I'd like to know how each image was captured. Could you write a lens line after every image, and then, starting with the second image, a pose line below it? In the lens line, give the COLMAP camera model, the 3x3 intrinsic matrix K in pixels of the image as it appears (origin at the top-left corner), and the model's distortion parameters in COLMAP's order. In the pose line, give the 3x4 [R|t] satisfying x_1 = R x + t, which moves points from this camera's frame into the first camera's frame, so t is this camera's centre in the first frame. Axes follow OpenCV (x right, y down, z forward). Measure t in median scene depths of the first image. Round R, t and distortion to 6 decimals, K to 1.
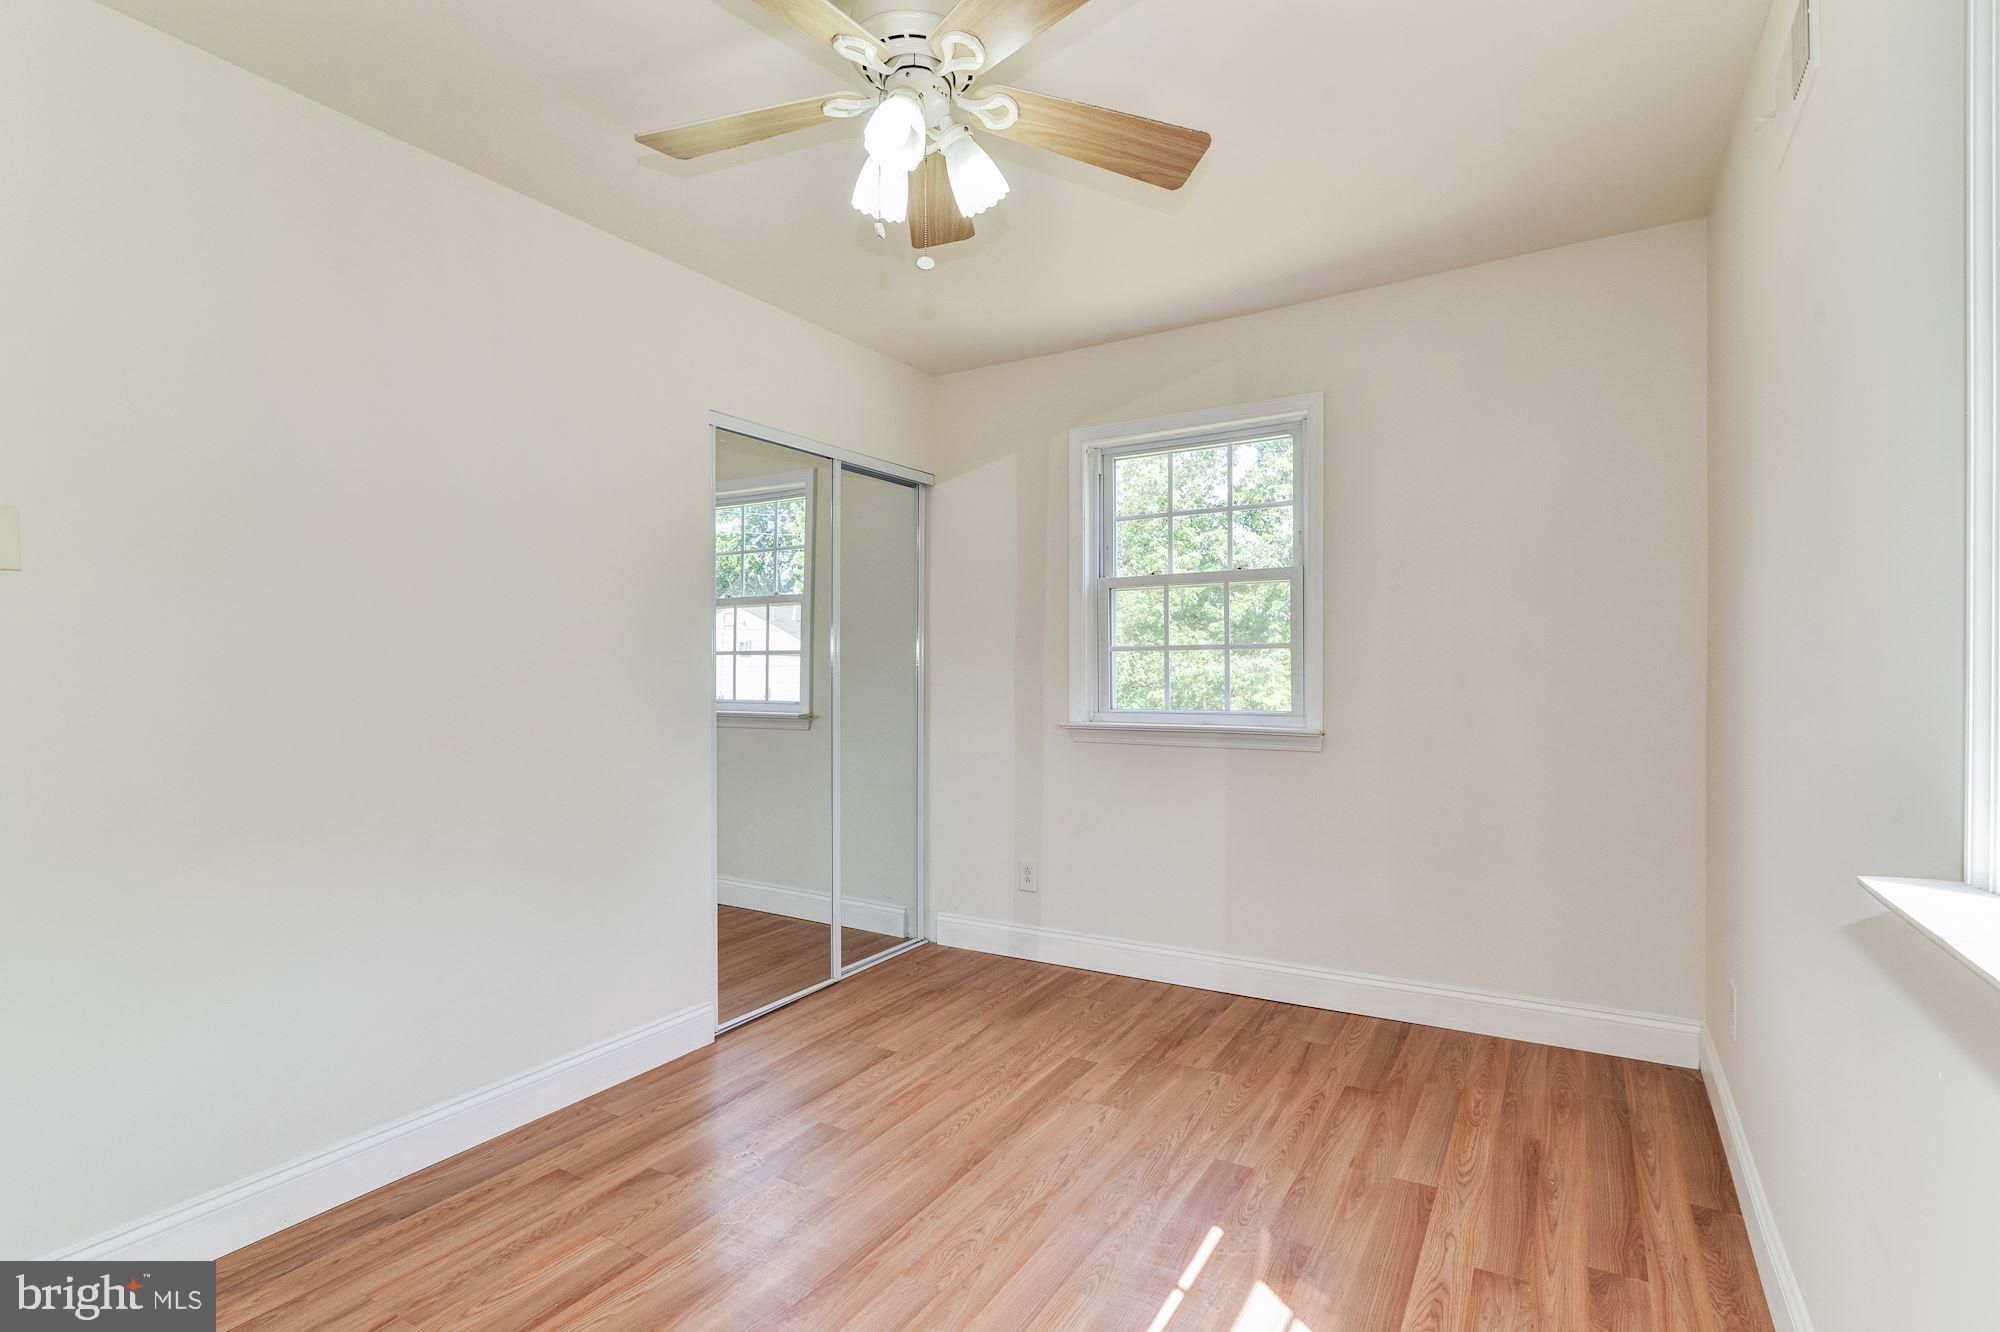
lens RADIAL K [[927.7, 0, 1015.4], [0, 927.7, 671.6], [0, 0, 1]] dist [-0.005198, 0.002470]
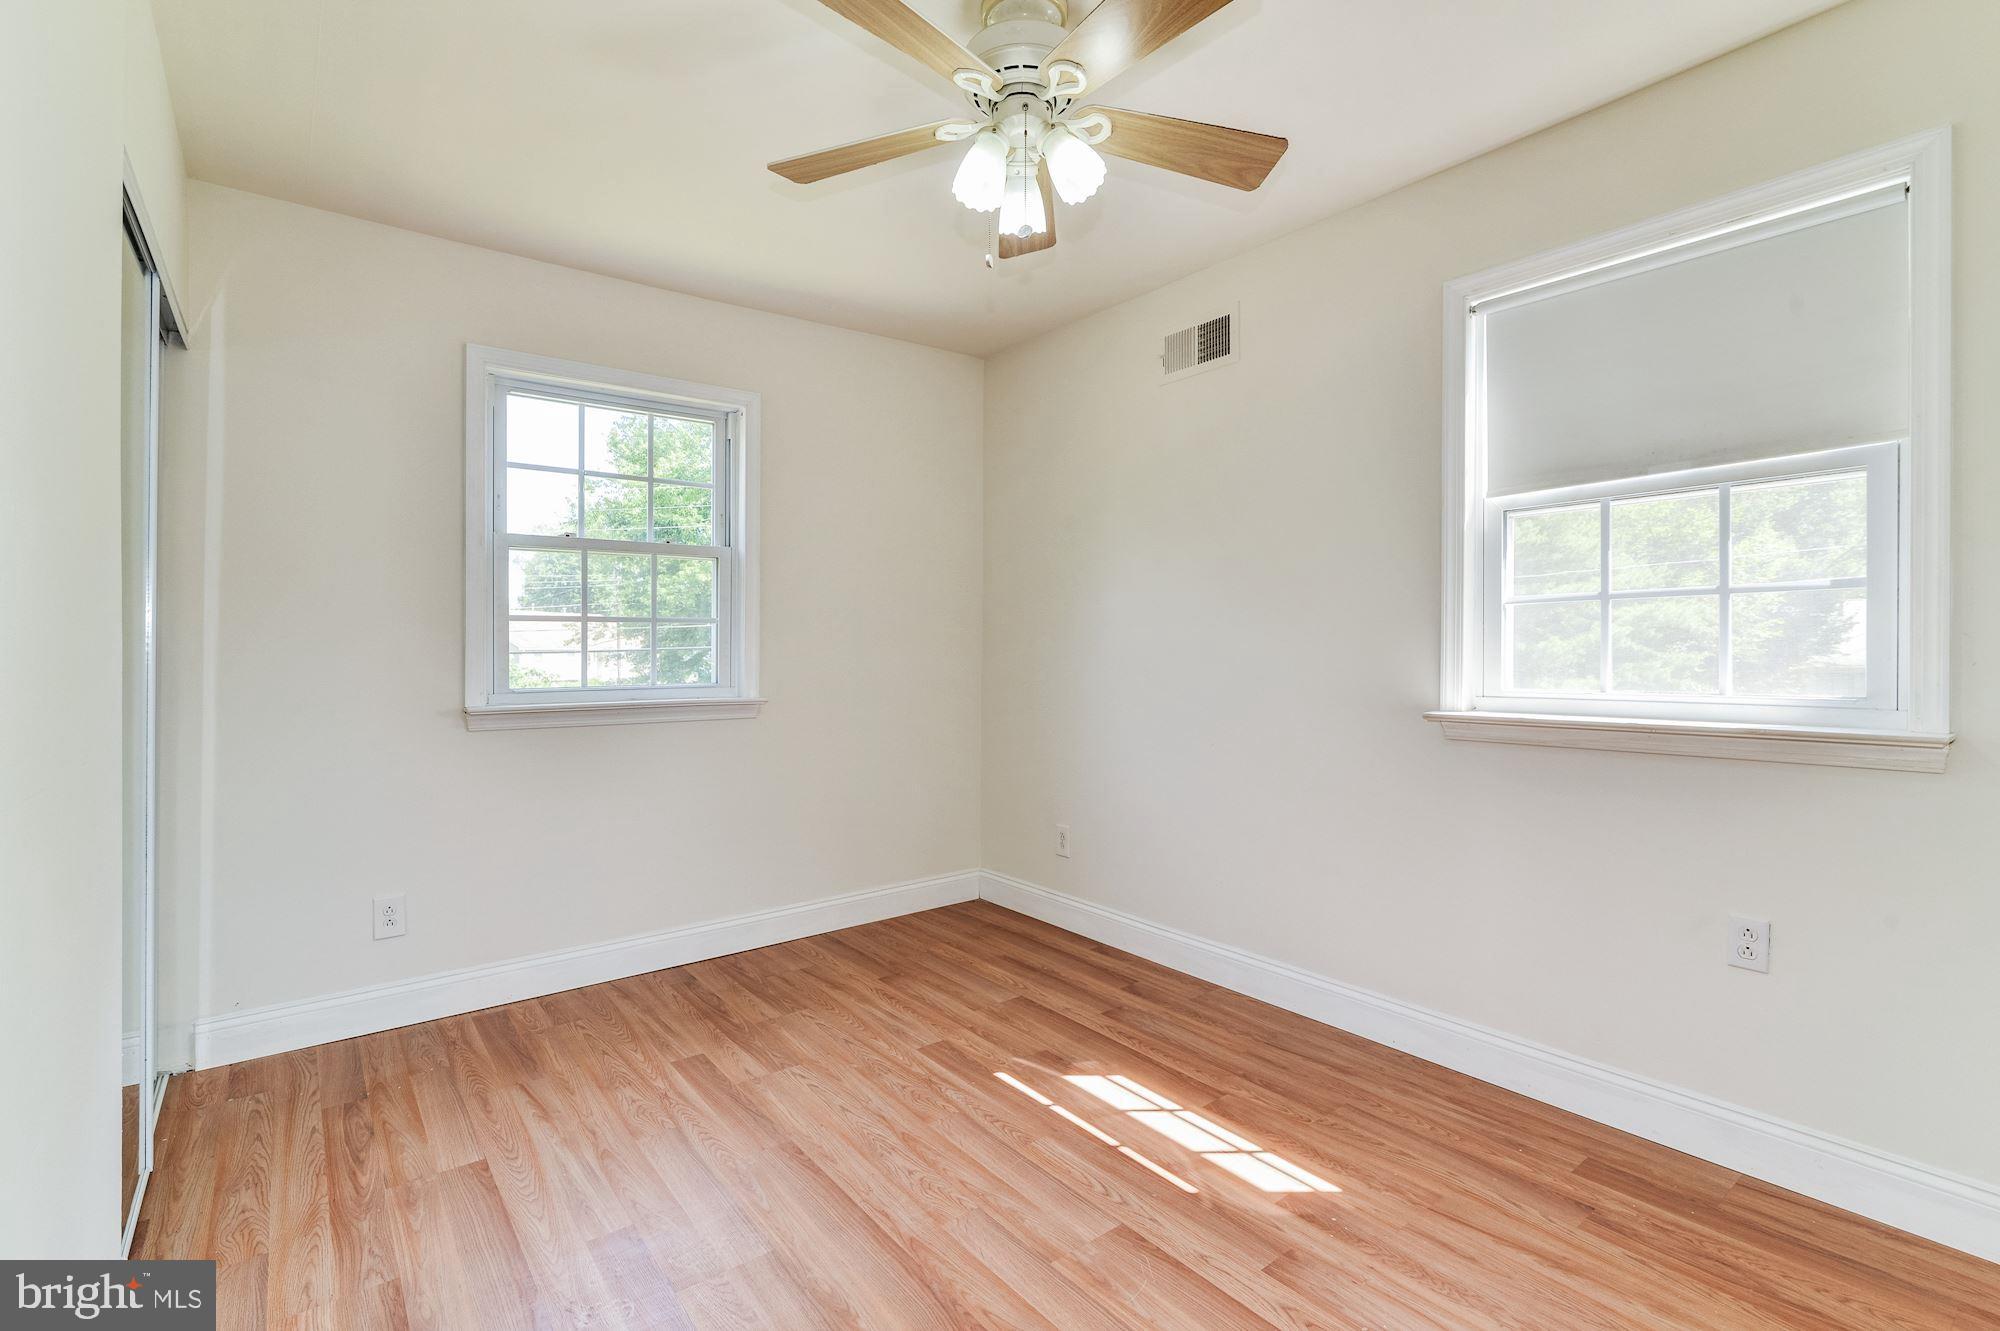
lens RADIAL K [[927.7, 0, 1017.8], [0, 927.7, 654.5], [0, 0, 1]] dist [-0.005198, 0.002470]
pose [[0.356624, -0.004978, 0.934235, -0.674421], [-0.002562, 0.999977, 0.006306, 0.003420], [-0.934245, -0.004642, 0.356603, 0.351704]]
